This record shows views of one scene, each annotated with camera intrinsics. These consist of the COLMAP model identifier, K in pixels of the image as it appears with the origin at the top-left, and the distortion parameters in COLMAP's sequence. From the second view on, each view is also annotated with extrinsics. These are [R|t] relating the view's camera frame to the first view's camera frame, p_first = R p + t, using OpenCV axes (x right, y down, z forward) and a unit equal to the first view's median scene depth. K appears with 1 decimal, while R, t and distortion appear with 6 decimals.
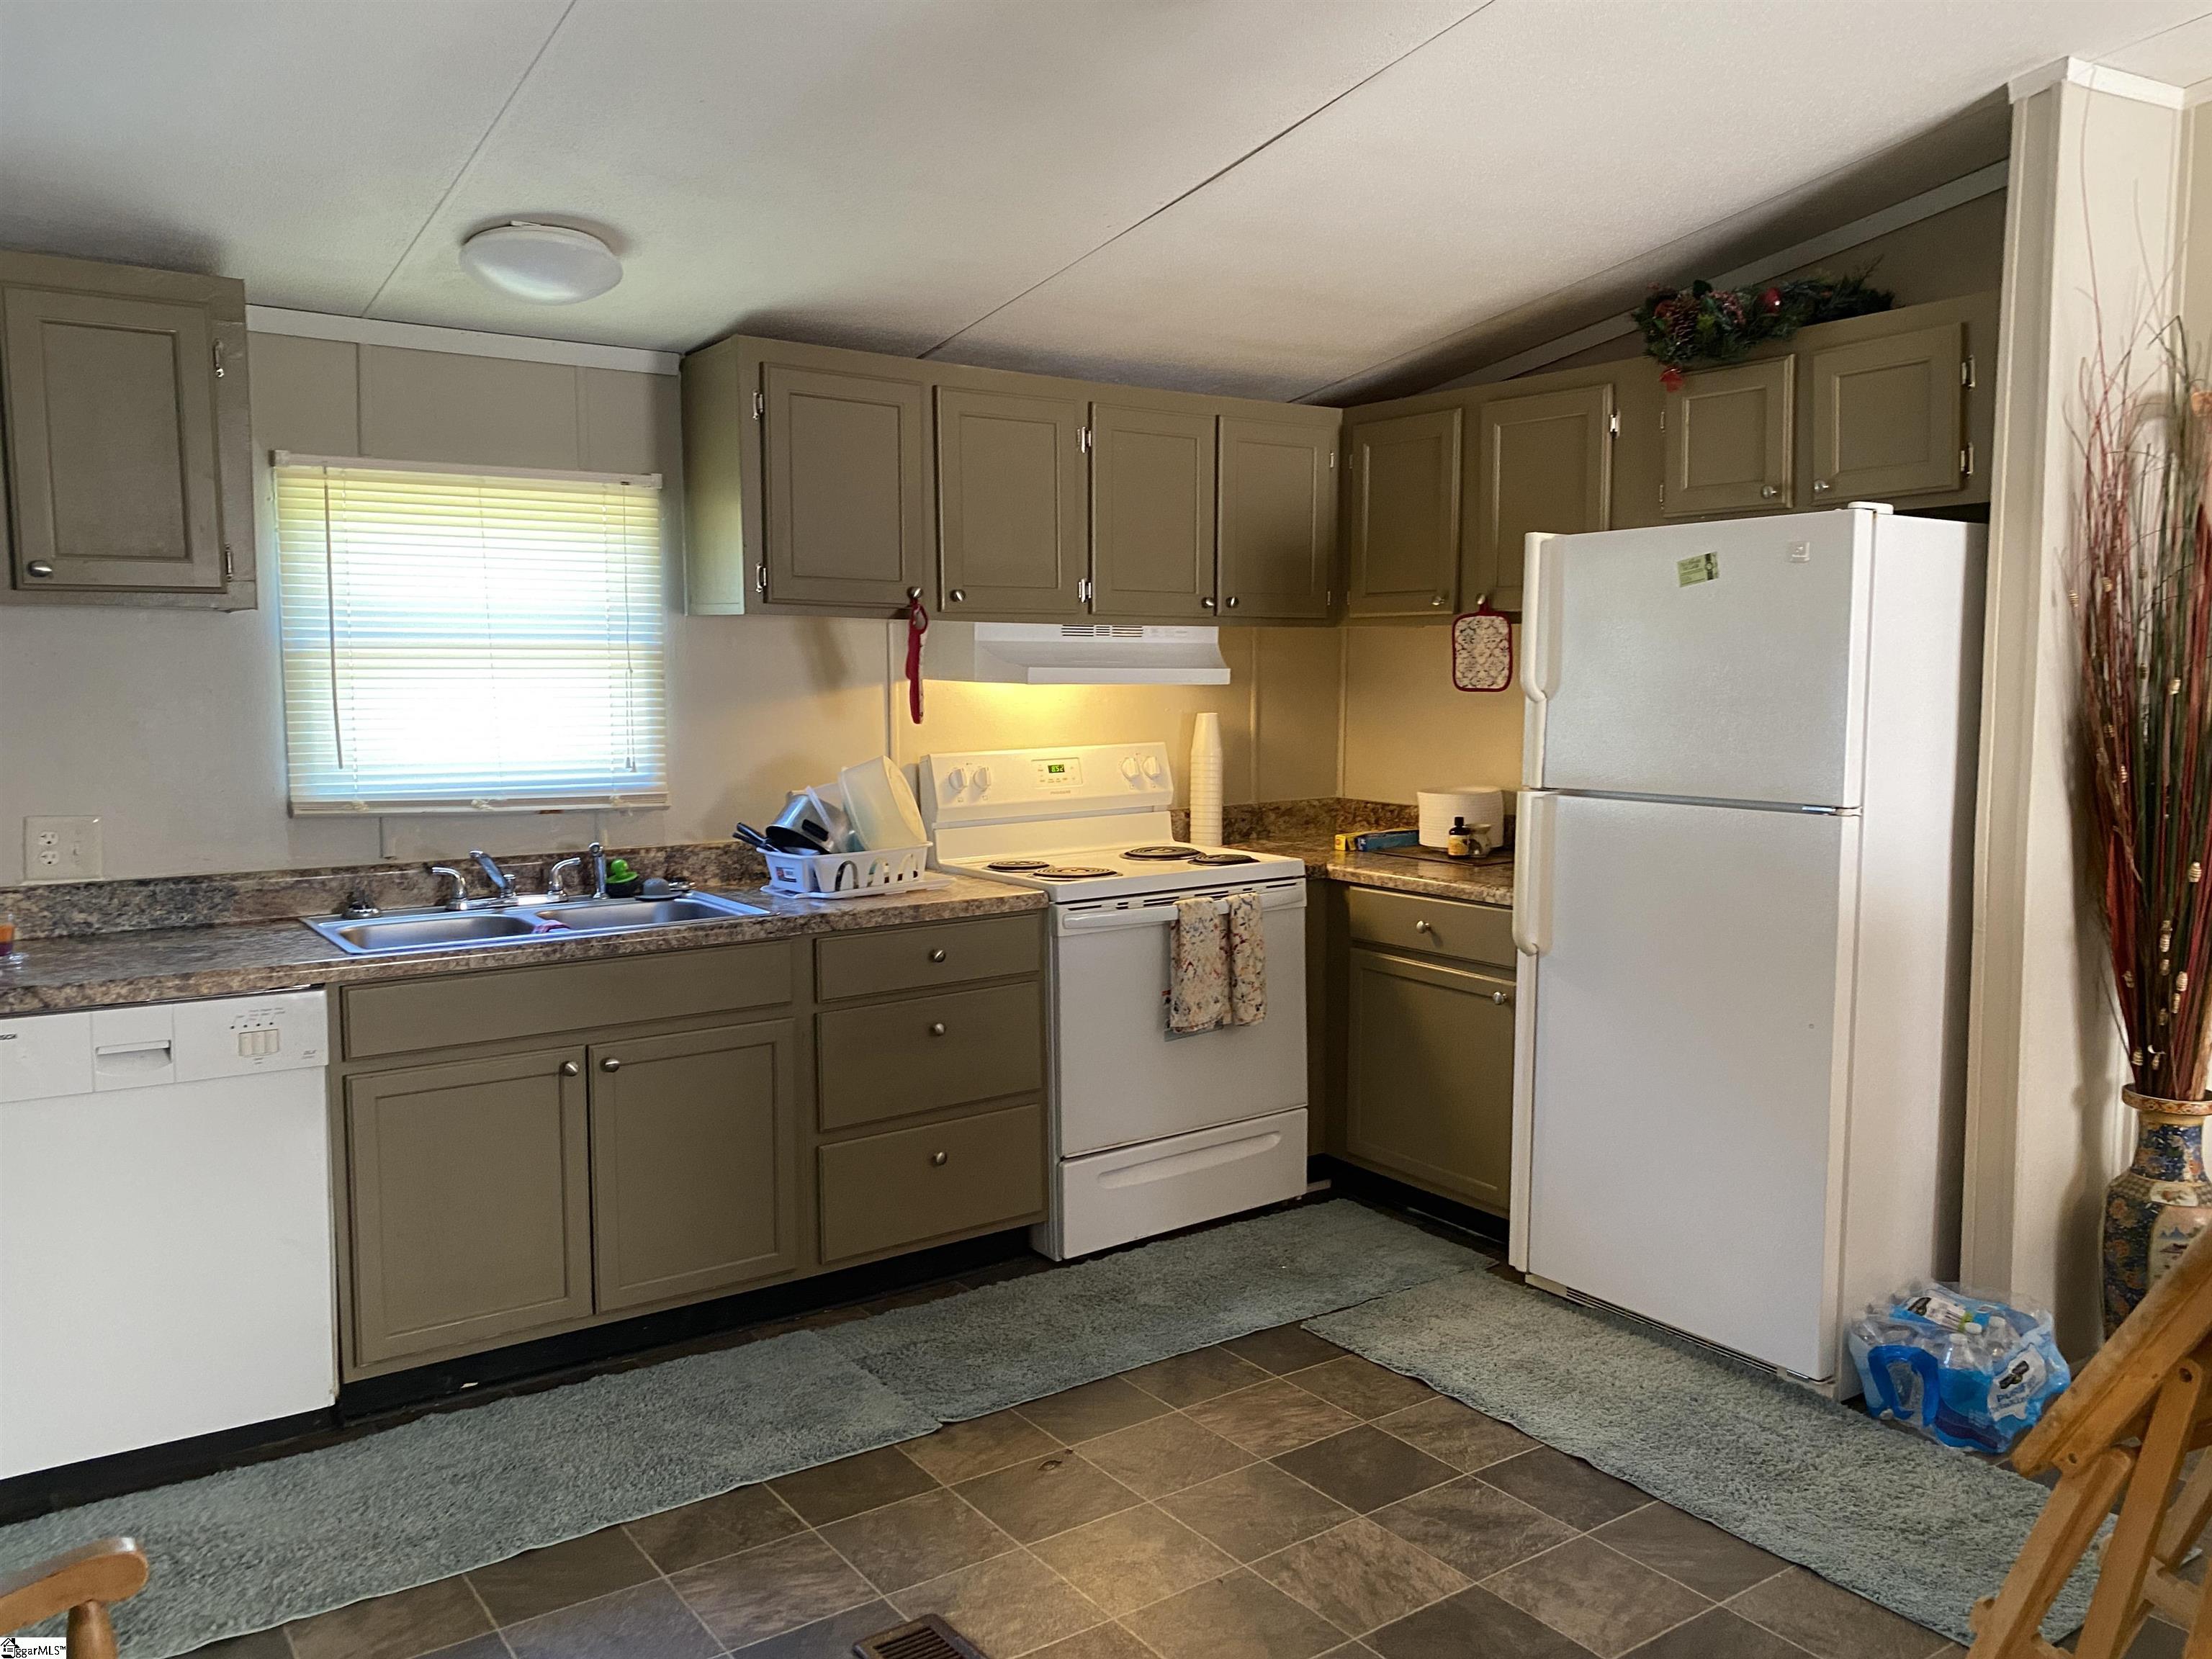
lens RADIAL K [[1572.1, 0, 1102.4], [0, 1572.1, 849.2], [0, 0, 1]] dist [-0.000273, -0.000051]
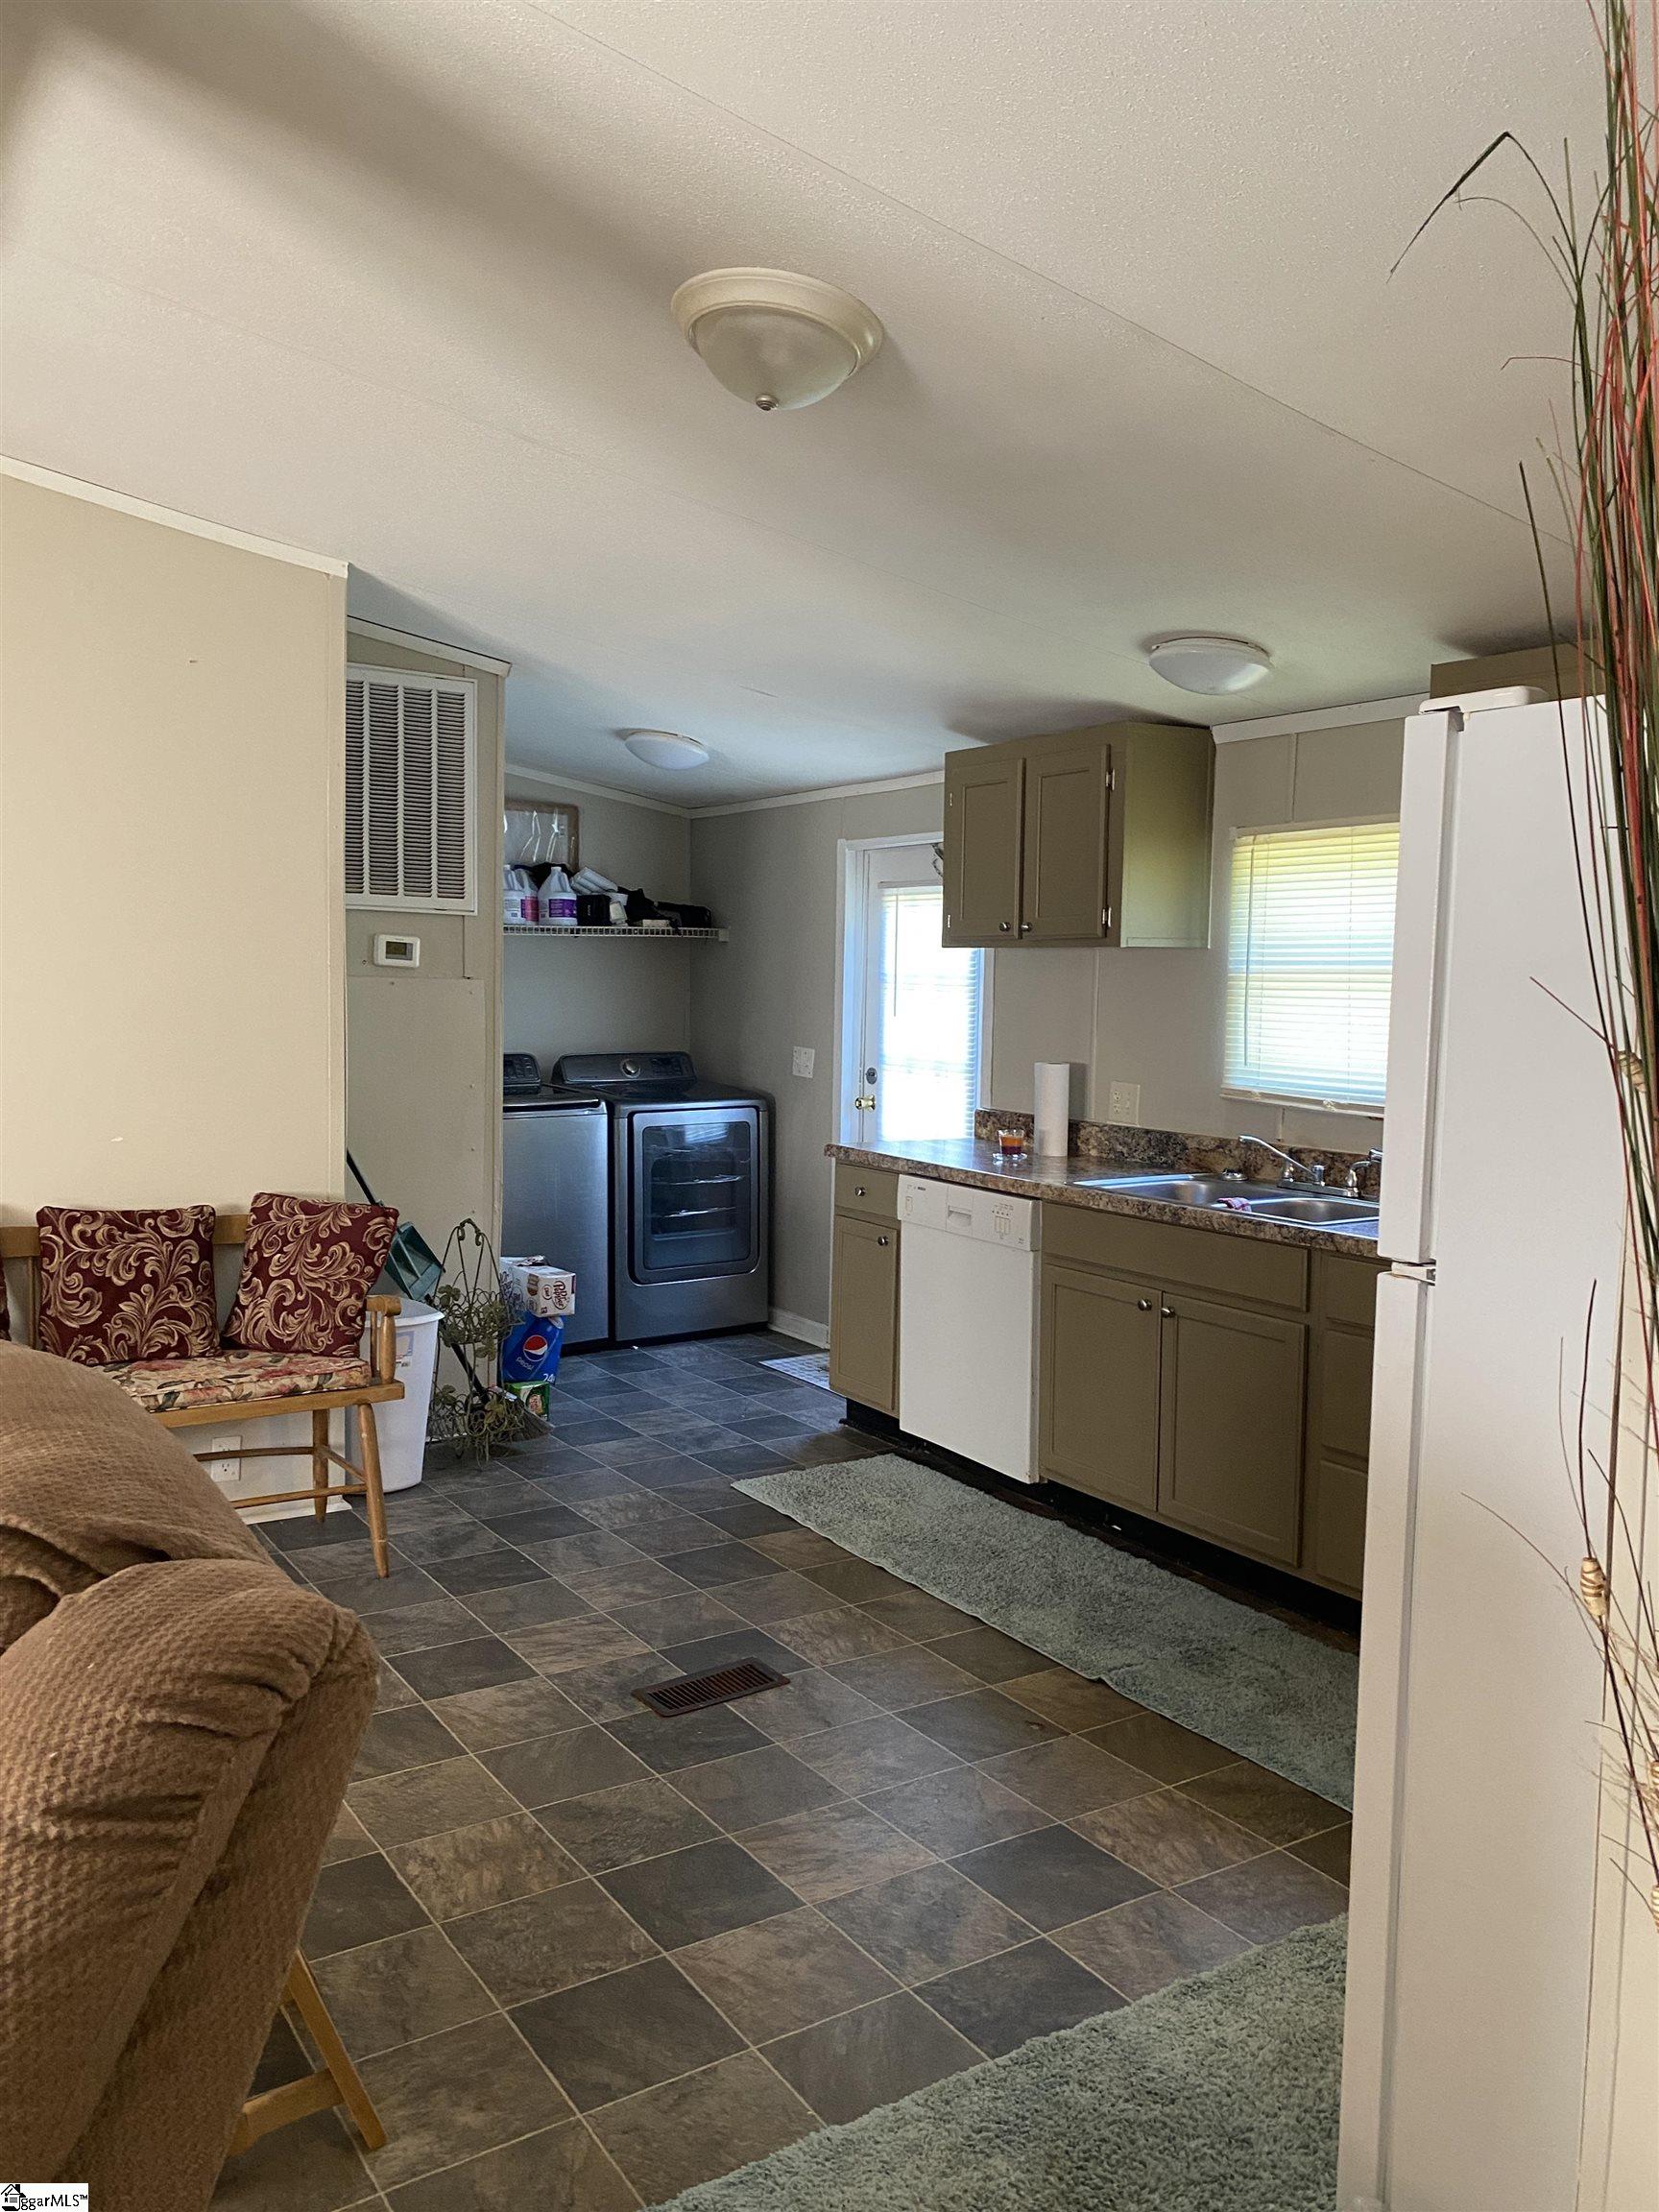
lens RADIAL K [[1718.6, 0, 829.5], [0, 1718.6, 1106.0], [0, 0, 1]] dist [-0.000292, -0.000202]
pose [[-0.053452, 0.074830, -0.995763, 1.010127], [-0.124554, 0.988901, 0.081001, -0.096040], [0.990772, 0.128356, -0.043539, 0.769864]]
